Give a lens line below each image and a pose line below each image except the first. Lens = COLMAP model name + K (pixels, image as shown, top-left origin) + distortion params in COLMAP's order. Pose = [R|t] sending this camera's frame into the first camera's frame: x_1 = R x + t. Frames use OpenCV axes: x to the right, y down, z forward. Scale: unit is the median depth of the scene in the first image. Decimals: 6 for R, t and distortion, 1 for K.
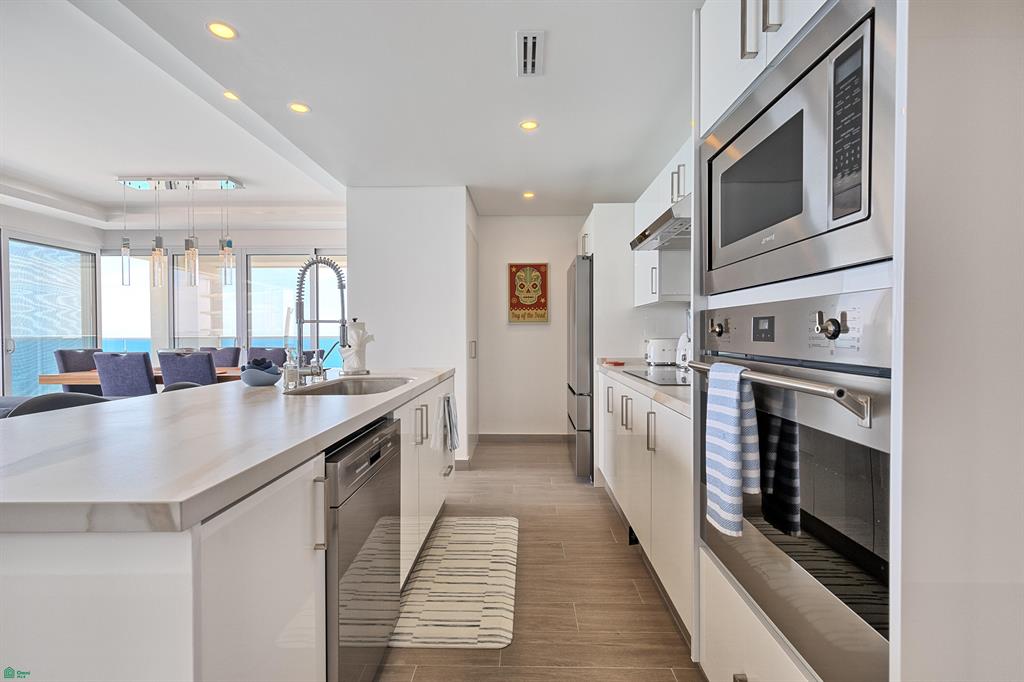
lens RADIAL K [[461.9, 0, 513.9], [0, 461.9, 341.7], [0, 0, 1]] dist [0.012221, -0.000889]
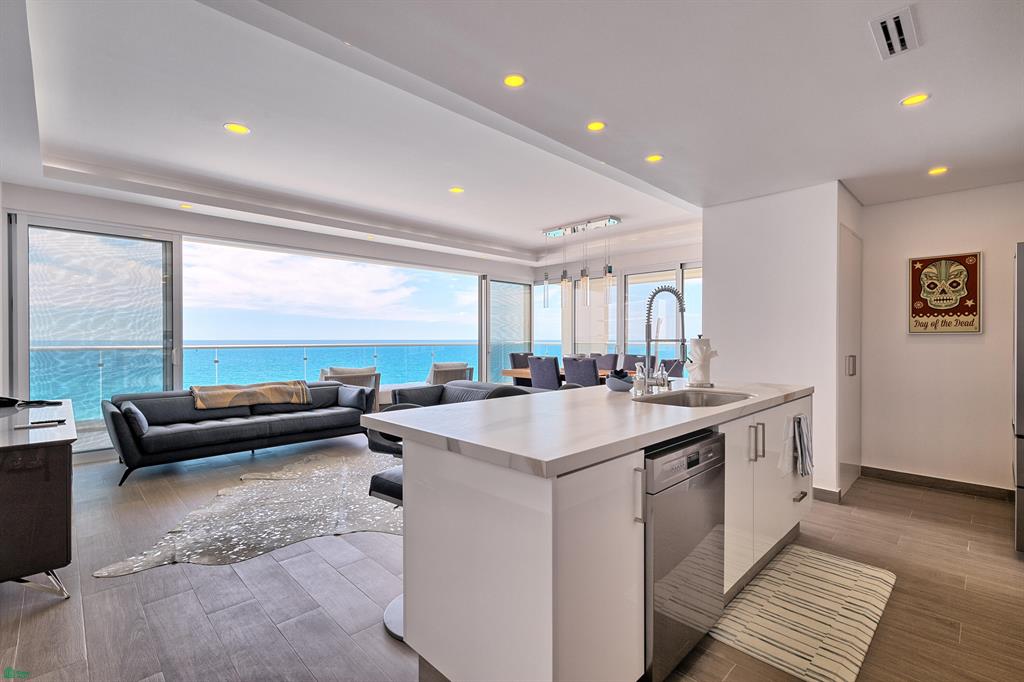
lens RADIAL K [[461.9, 0, 514.1], [0, 461.9, 342.4], [0, 0, 1]] dist [0.012221, -0.000889]
pose [[0.716781, 0.007029, -0.697263, 0.085387], [-0.012213, 0.999922, -0.002475, -0.020972], [0.697192, 0.010290, 0.716811, -0.071191]]
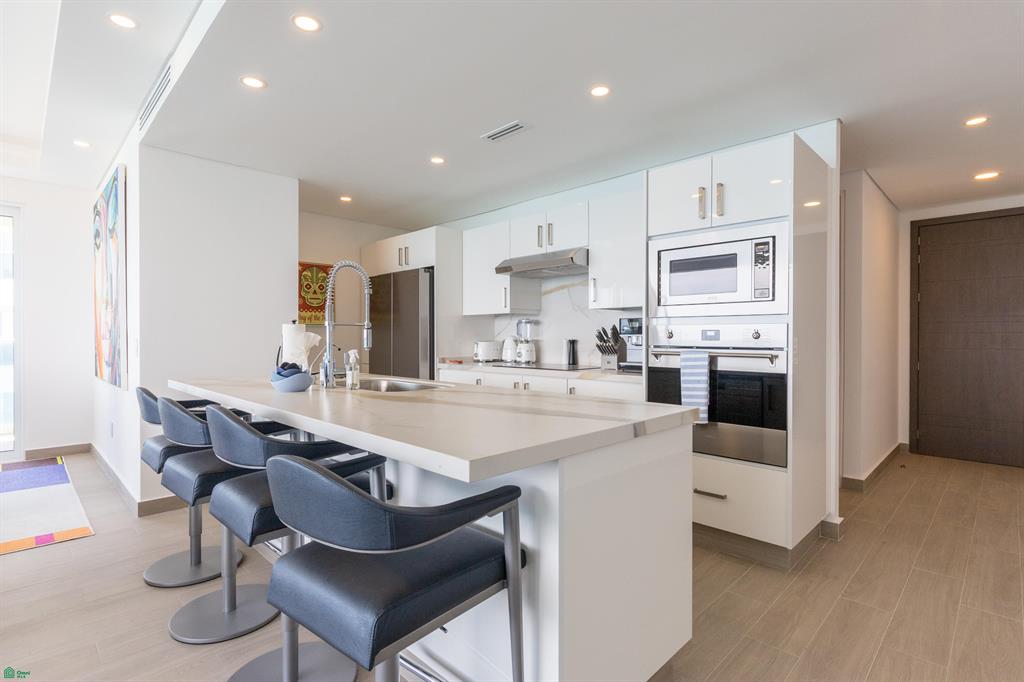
lens RADIAL K [[501.4, 0, 511.4], [0, 501.4, 348.2], [0, 0, 1]] dist [-0.001420, -0.000074]
pose [[0.692335, -0.012579, 0.721466, -0.612476], [0.010142, 0.999919, 0.007701, 0.002860], [-0.721505, 0.001986, 0.692407, -0.013591]]
